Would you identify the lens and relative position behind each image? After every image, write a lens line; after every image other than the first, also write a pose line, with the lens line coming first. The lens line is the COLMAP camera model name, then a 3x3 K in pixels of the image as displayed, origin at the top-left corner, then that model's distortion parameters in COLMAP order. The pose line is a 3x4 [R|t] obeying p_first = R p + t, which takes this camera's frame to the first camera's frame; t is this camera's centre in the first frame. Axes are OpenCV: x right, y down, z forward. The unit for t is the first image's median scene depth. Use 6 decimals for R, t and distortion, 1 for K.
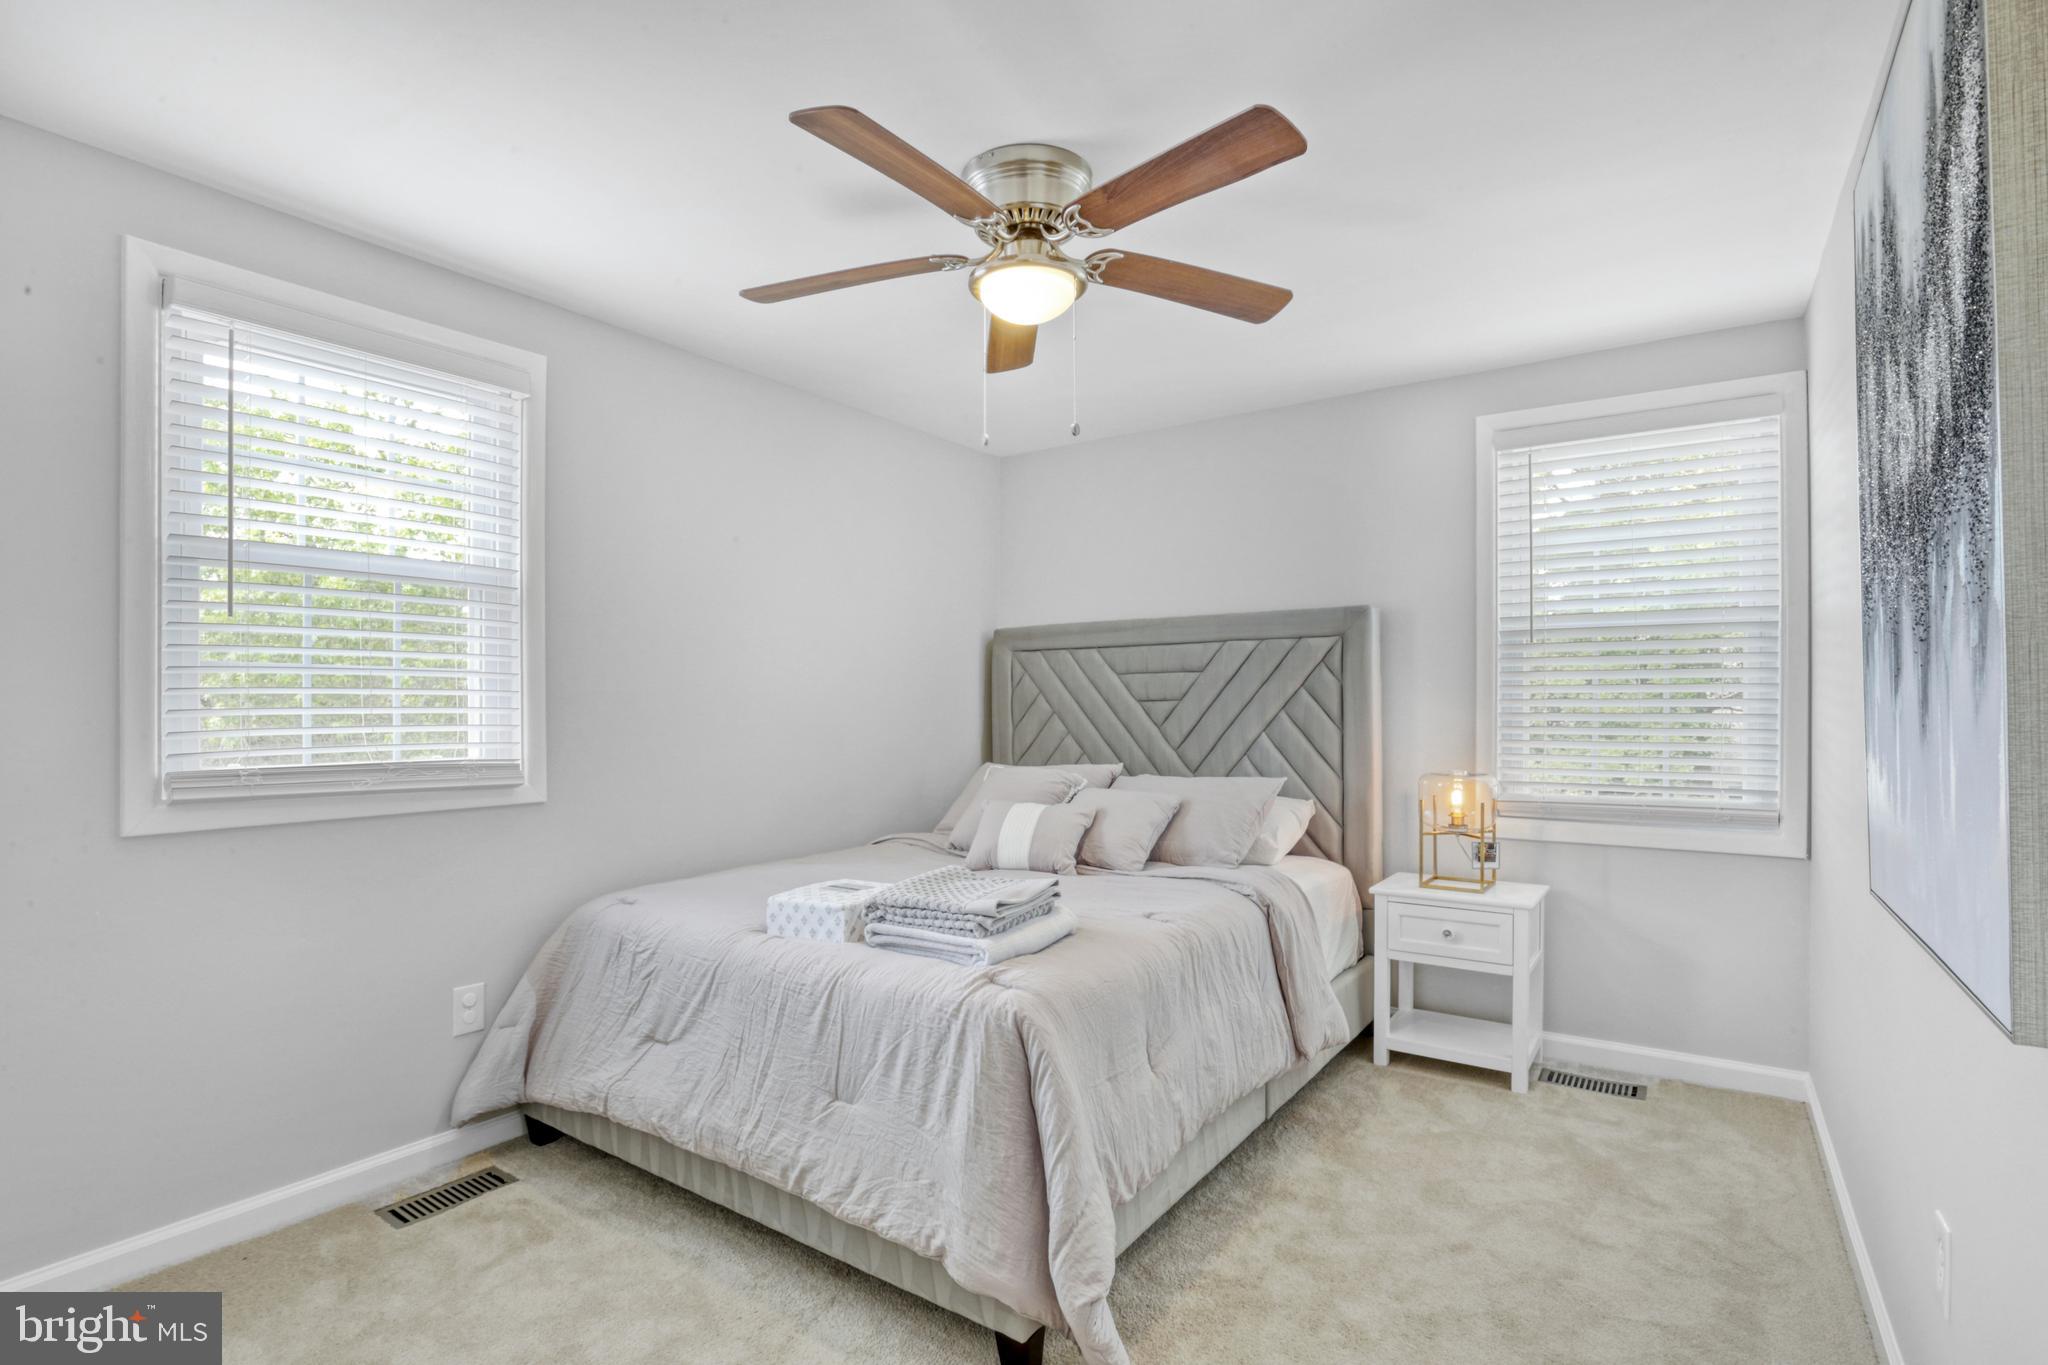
lens RADIAL K [[995.6, 0, 1022.7], [0, 995.6, 698.2], [0, 0, 1]] dist [-0.025933, -0.000040]
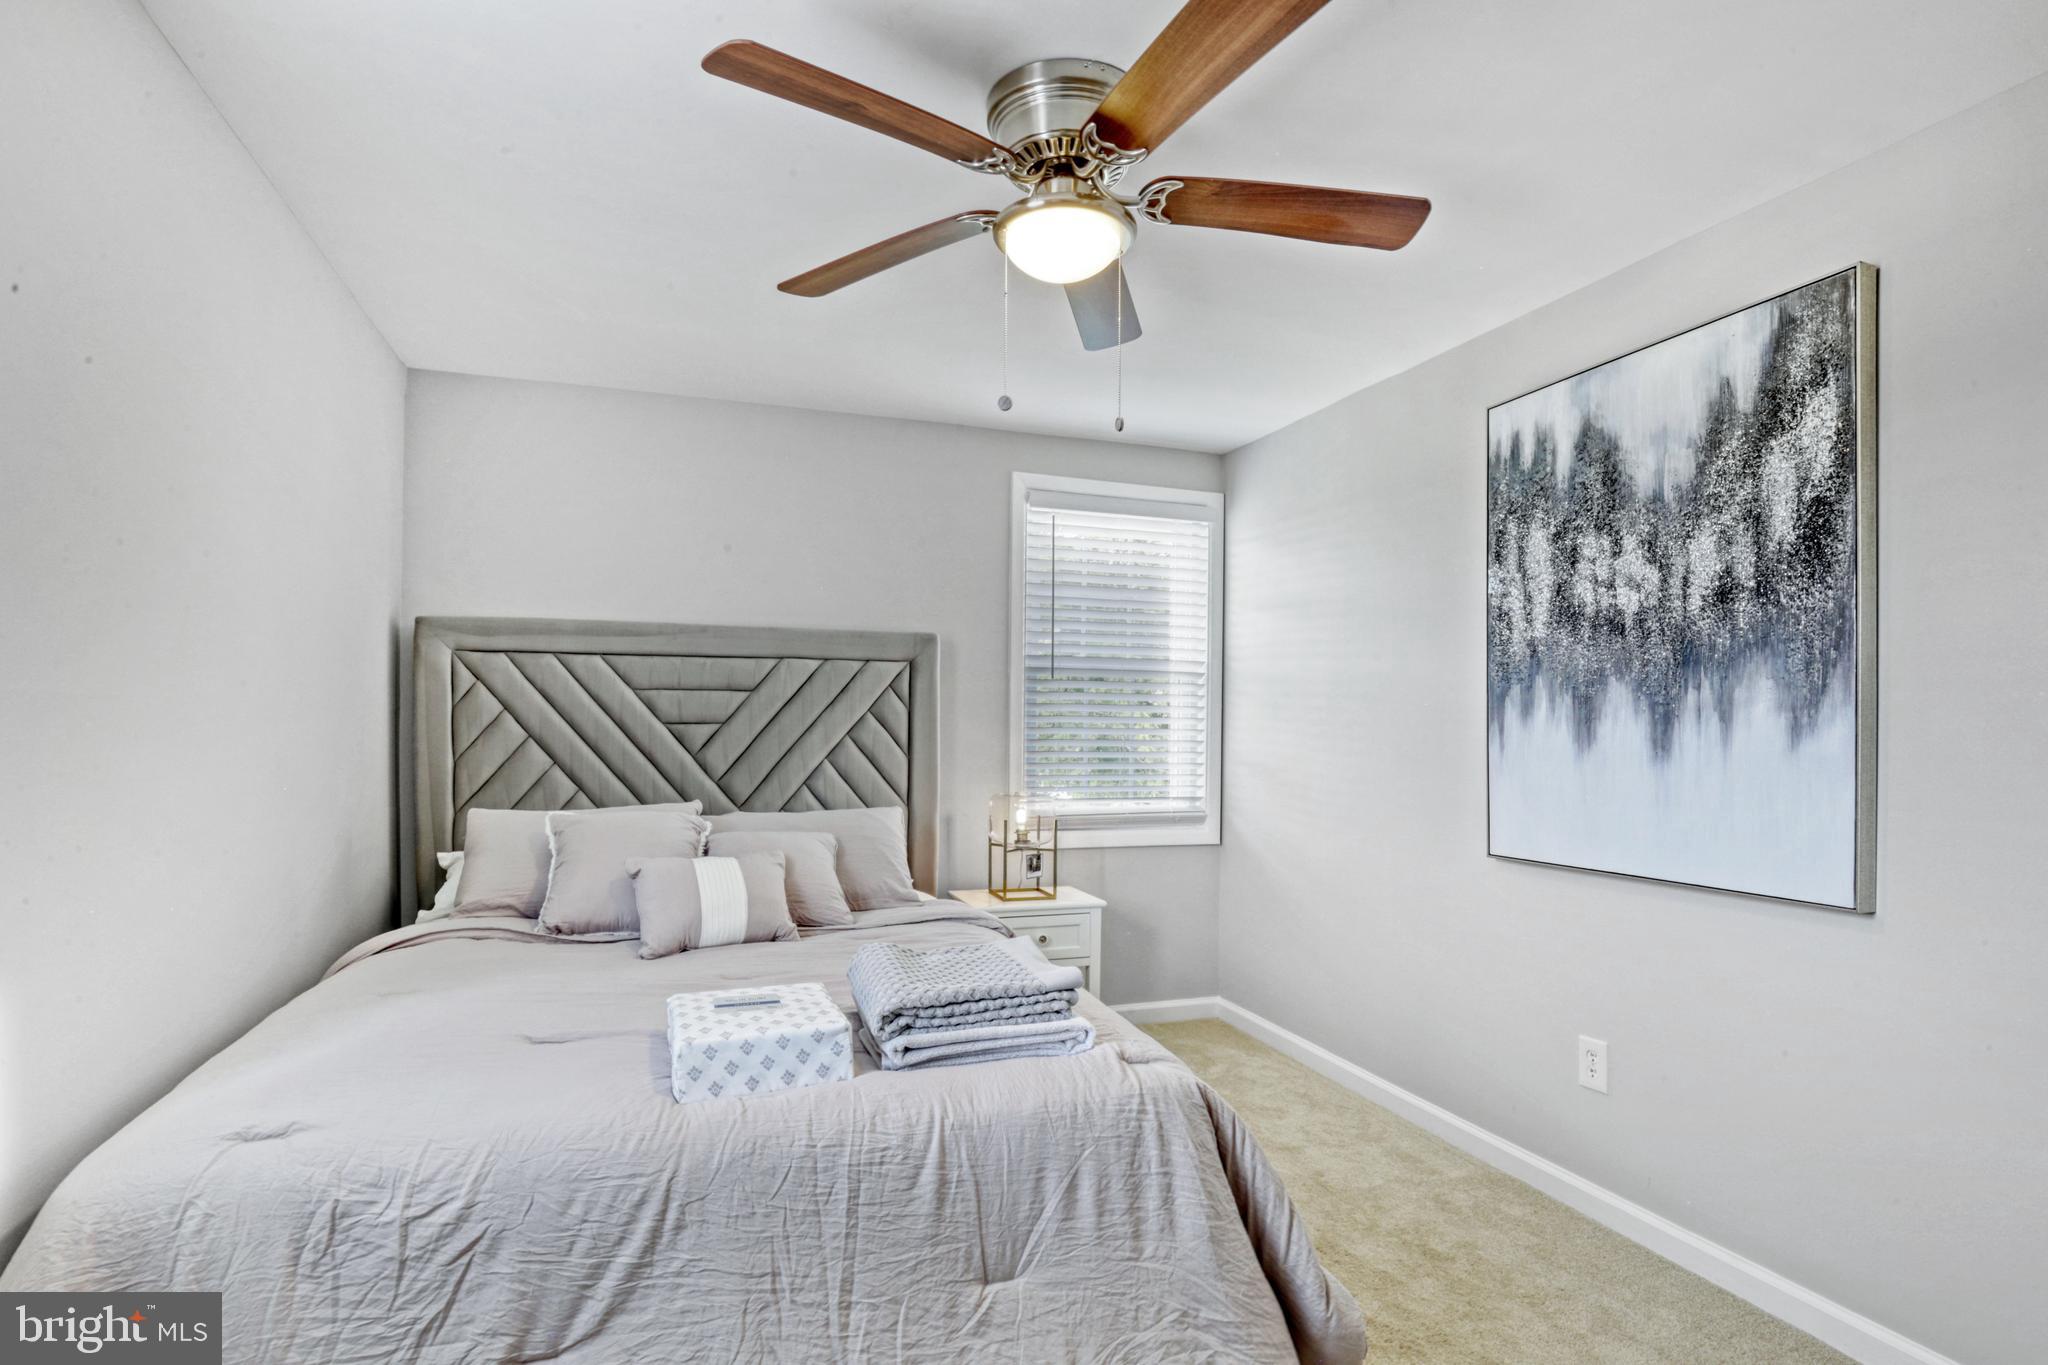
lens RADIAL K [[996.9, 0, 1023.9], [0, 996.9, 738.9], [0, 0, 1]] dist [-0.024282, -0.000020]
pose [[0.590264, -0.000028, 0.807210, -0.465696], [-0.017004, 0.999778, 0.012469, 0.000537], [-0.807031, -0.021086, 0.590133, 0.350084]]
